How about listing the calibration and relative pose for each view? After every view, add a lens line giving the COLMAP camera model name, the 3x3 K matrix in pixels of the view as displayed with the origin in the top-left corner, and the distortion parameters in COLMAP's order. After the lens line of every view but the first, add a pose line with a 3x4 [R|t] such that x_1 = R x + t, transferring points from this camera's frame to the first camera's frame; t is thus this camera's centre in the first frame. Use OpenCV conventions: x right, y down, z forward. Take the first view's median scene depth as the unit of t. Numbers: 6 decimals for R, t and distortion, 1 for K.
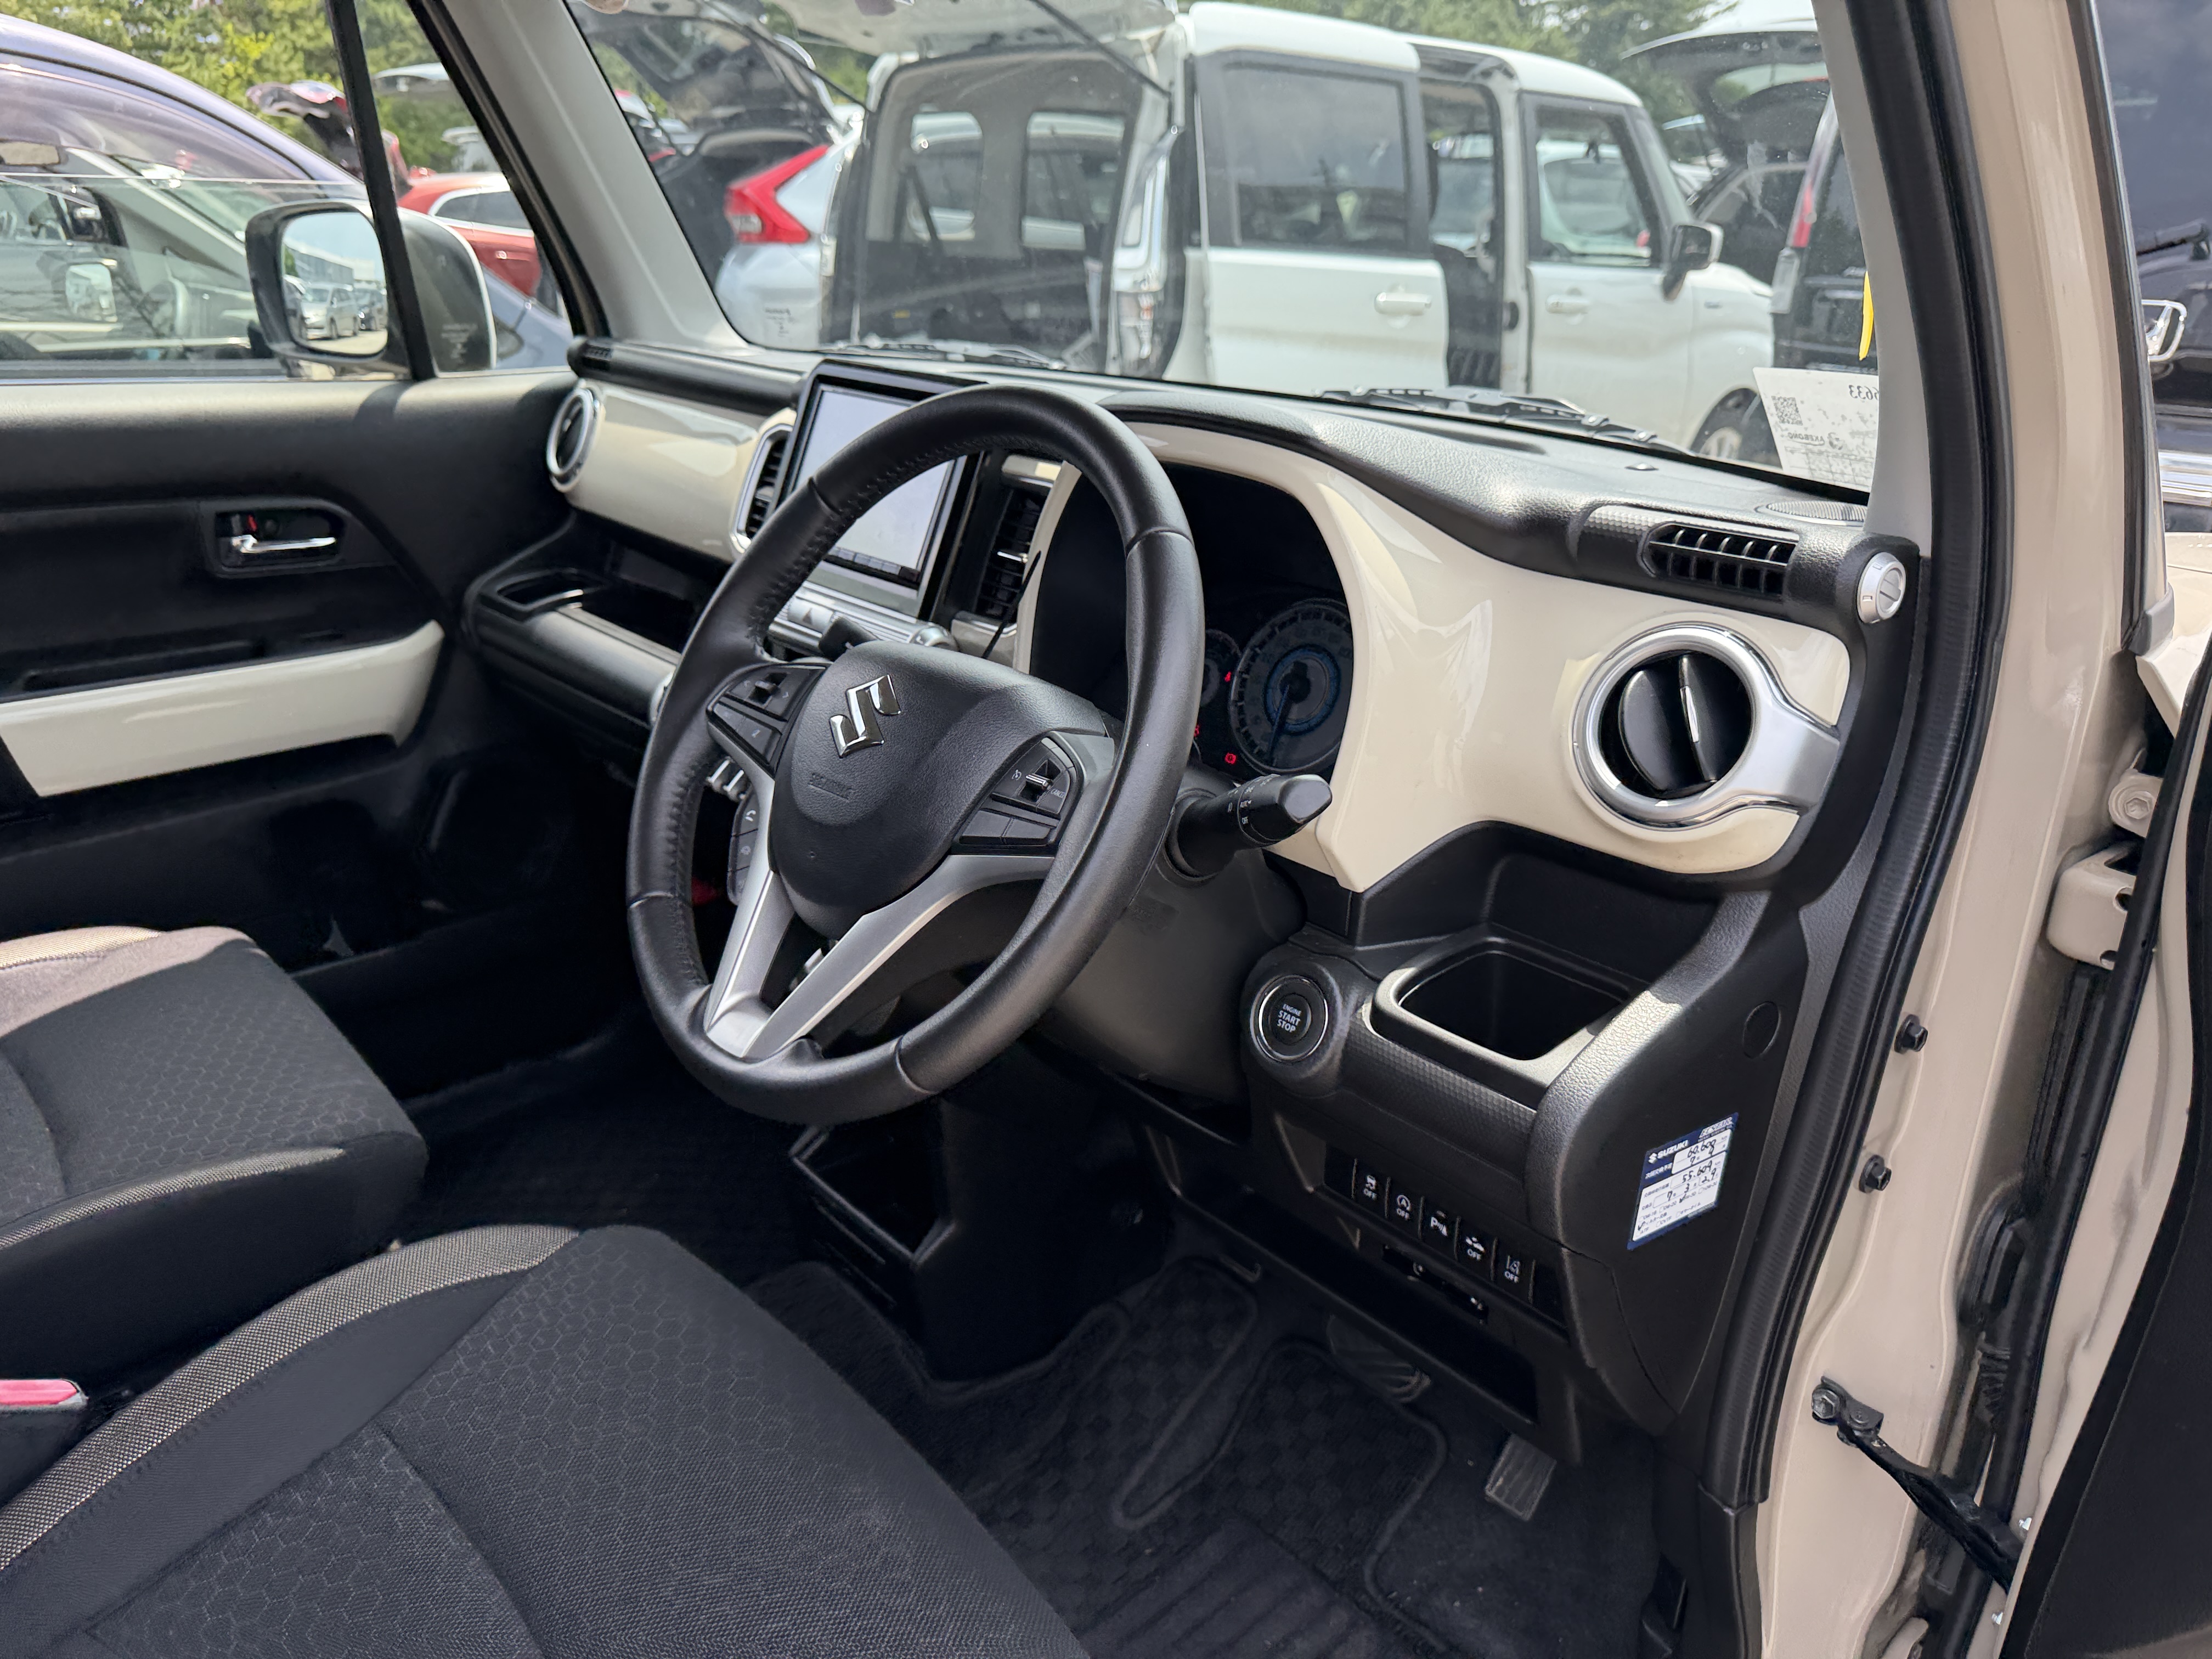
lens RADIAL K [[1581.1, 0, 1148.9], [0, 1581.1, 832.2], [0, 0, 1]] dist [-0.006474, -0.006029]
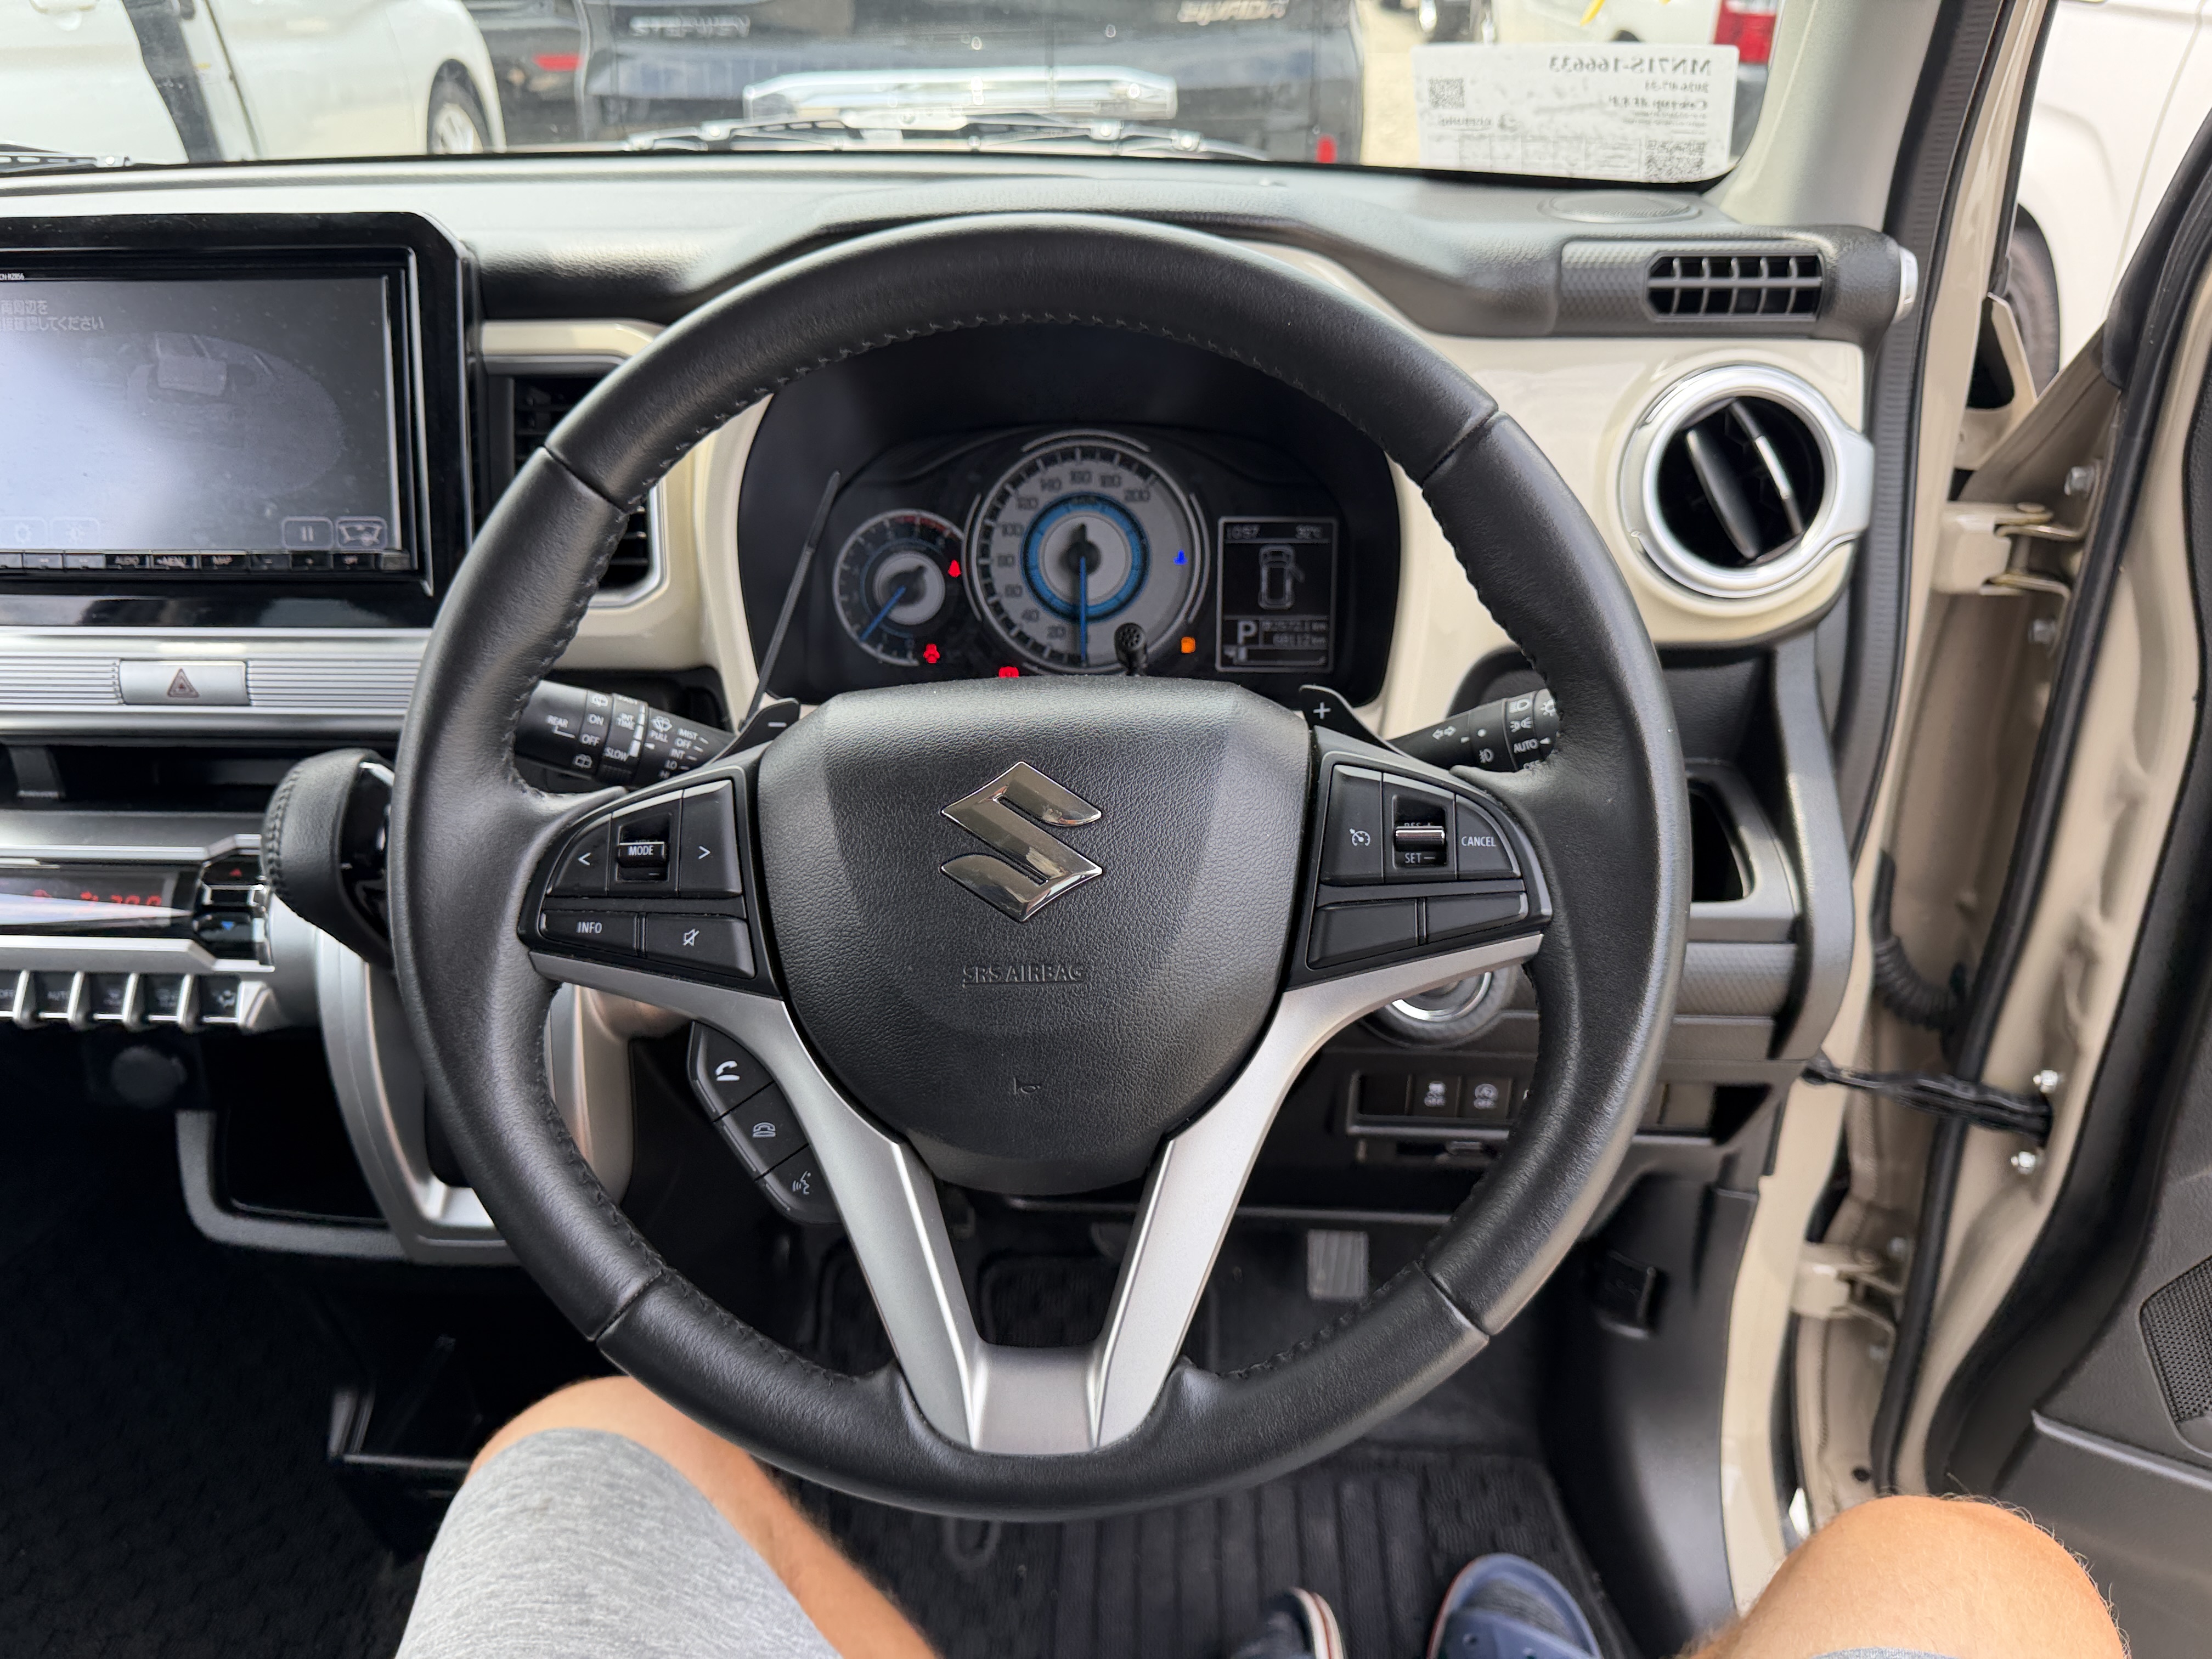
lens RADIAL K [[1581.1, 0, 1148.9], [0, 1581.1, 832.2], [0, 0, 1]] dist [-0.006474, -0.006029]
pose [[0.707030, -0.401005, 0.582498, -0.402589], [0.285933, 0.915458, 0.283159, -0.190061], [-0.646800, -0.033646, 0.761917, 0.429857]]
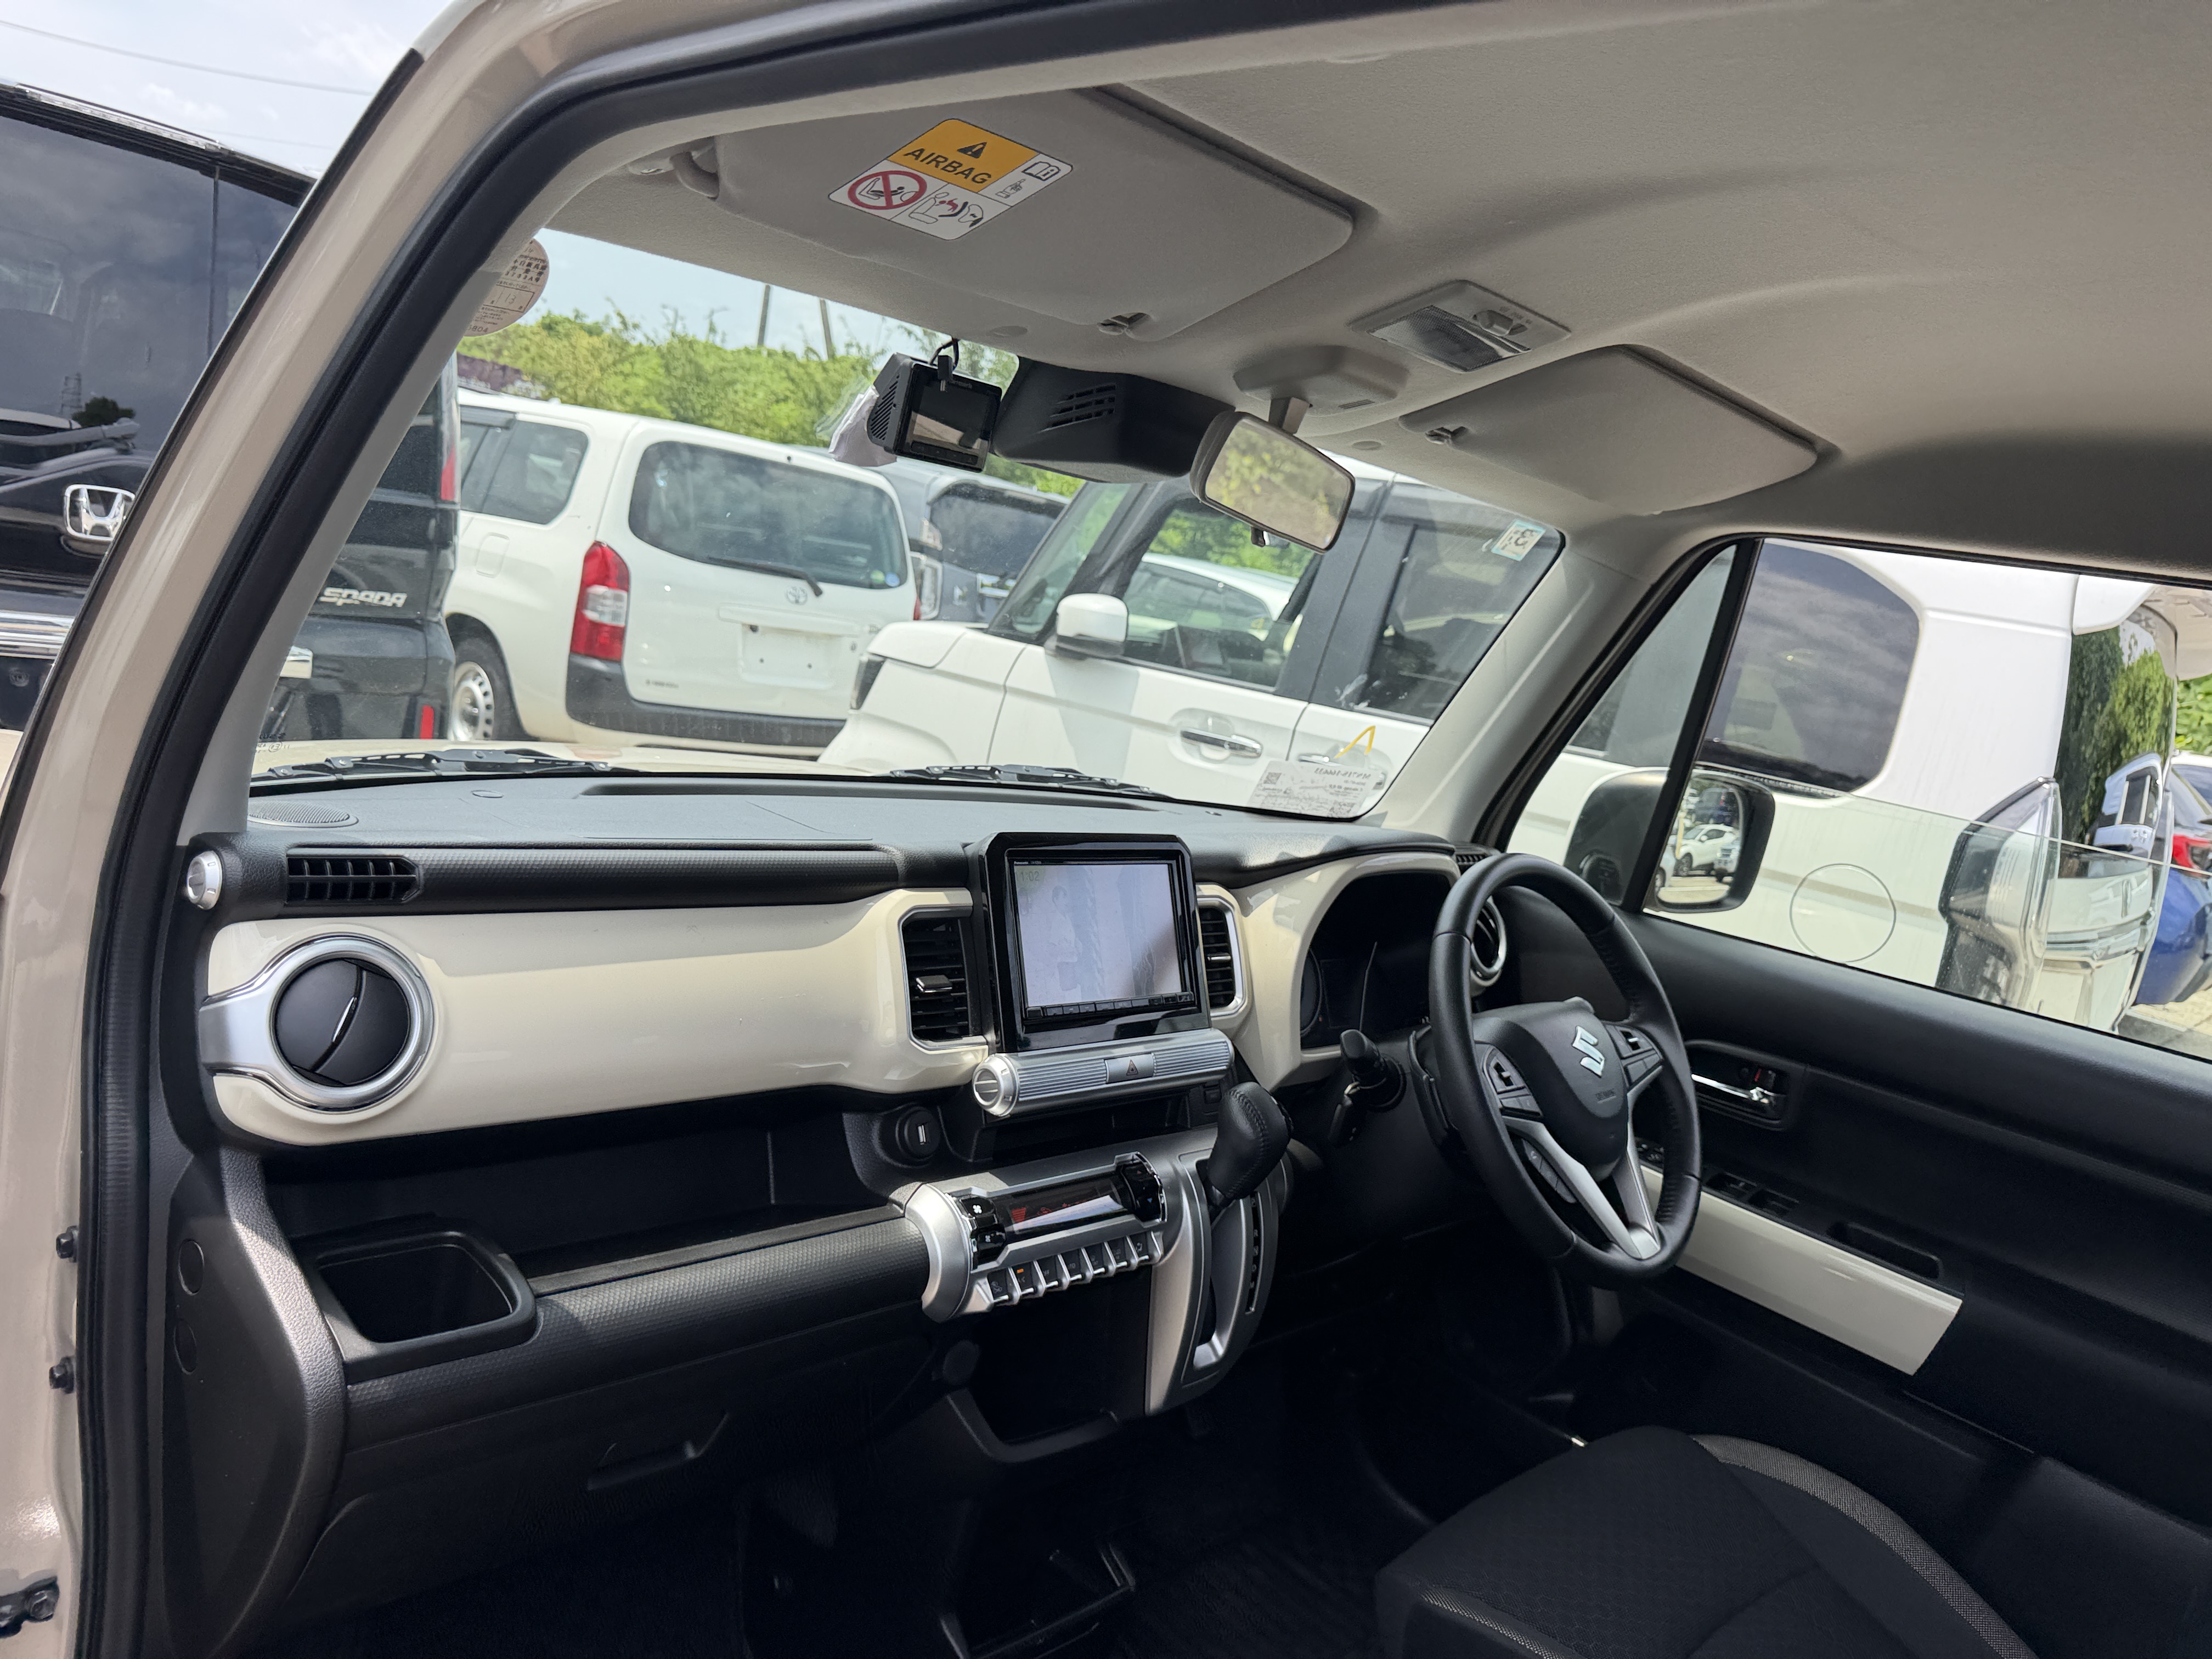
lens RADIAL K [[1581.1, 0, 1148.9], [0, 1581.1, 832.2], [0, 0, 1]] dist [-0.006474, -0.006029]
pose [[-0.080581, -0.156704, 0.984353, -1.734019], [0.203904, 0.964088, 0.170170, -0.656458], [-0.975669, 0.214426, -0.045734, 1.472855]]
